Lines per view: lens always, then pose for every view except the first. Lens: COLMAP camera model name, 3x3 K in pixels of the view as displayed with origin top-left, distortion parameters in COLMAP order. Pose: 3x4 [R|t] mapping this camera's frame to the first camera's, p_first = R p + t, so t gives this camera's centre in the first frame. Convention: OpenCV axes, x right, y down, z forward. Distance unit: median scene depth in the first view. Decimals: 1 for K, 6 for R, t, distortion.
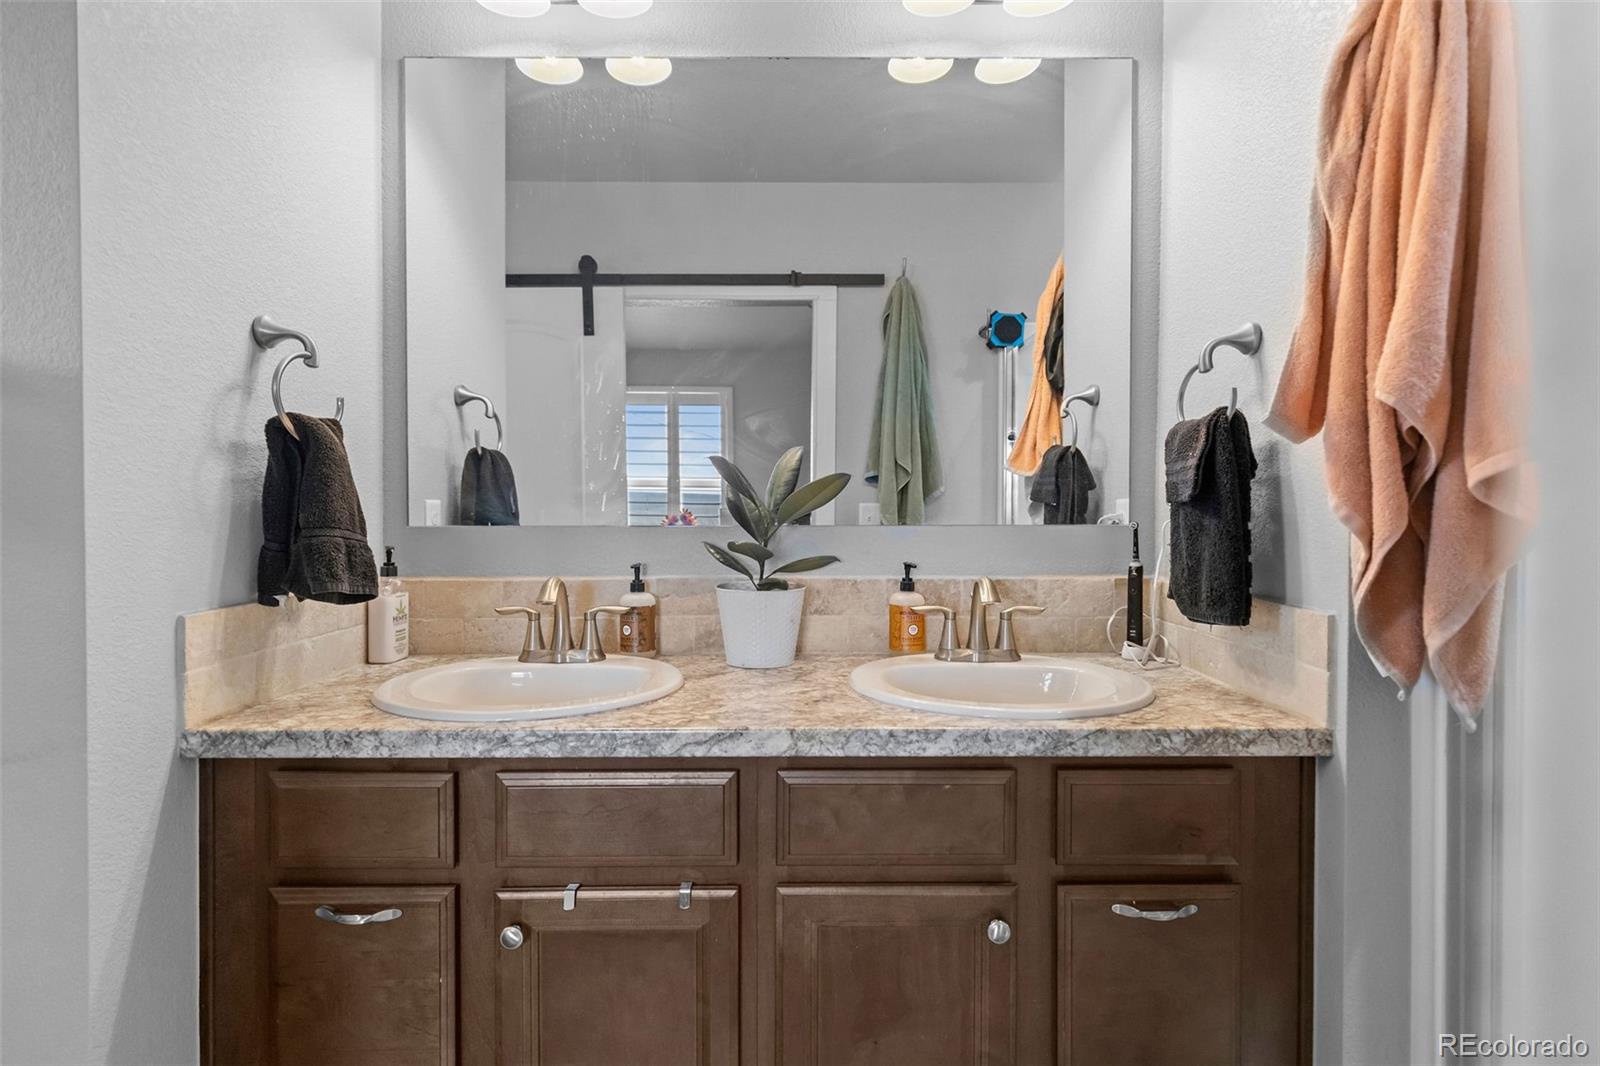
lens RADIAL K [[905.6, 0, 800.0], [0, 905.6, 533.0], [0, 0, 1]] dist [-0.000201, 0.000181]
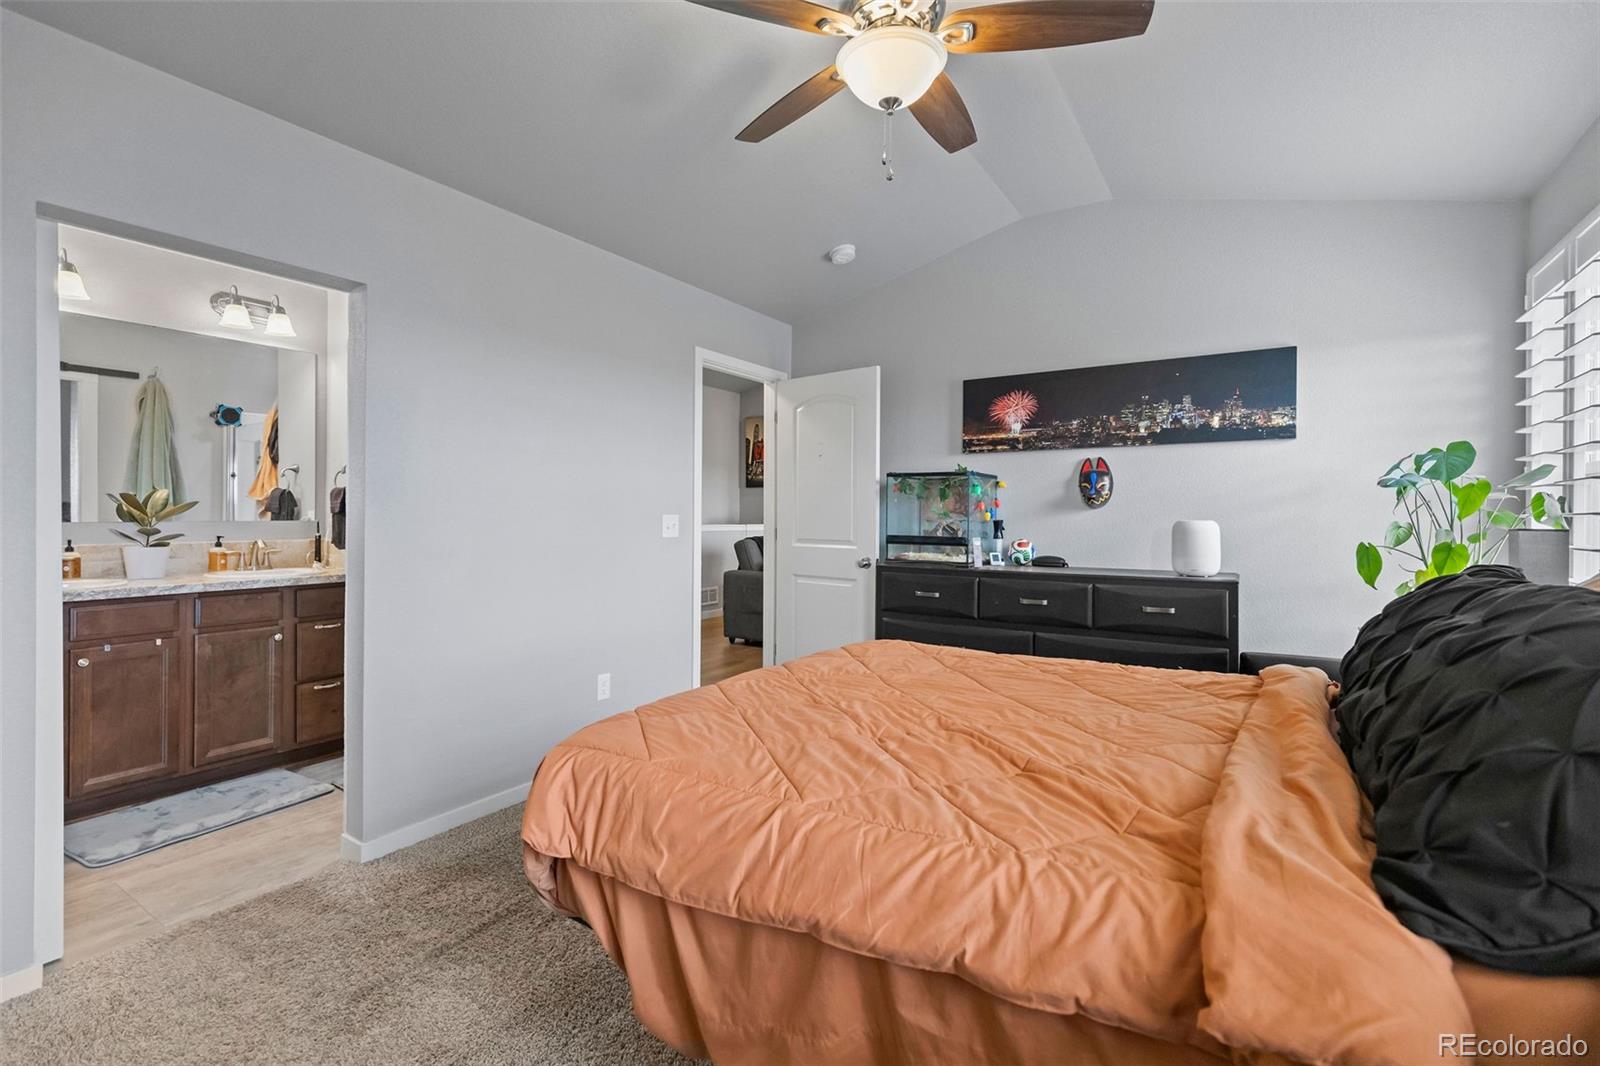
lens RADIAL K [[730.4, 0, 795.3], [0, 730.4, 509.3], [0, 0, 1]] dist [0.001088, 0.000168]
pose [[0.573773, 0.007543, 0.818980, -0.634313], [0.021125, 0.999489, -0.024006, 0.042036], [-0.818742, 0.031075, 0.573320, -1.508309]]
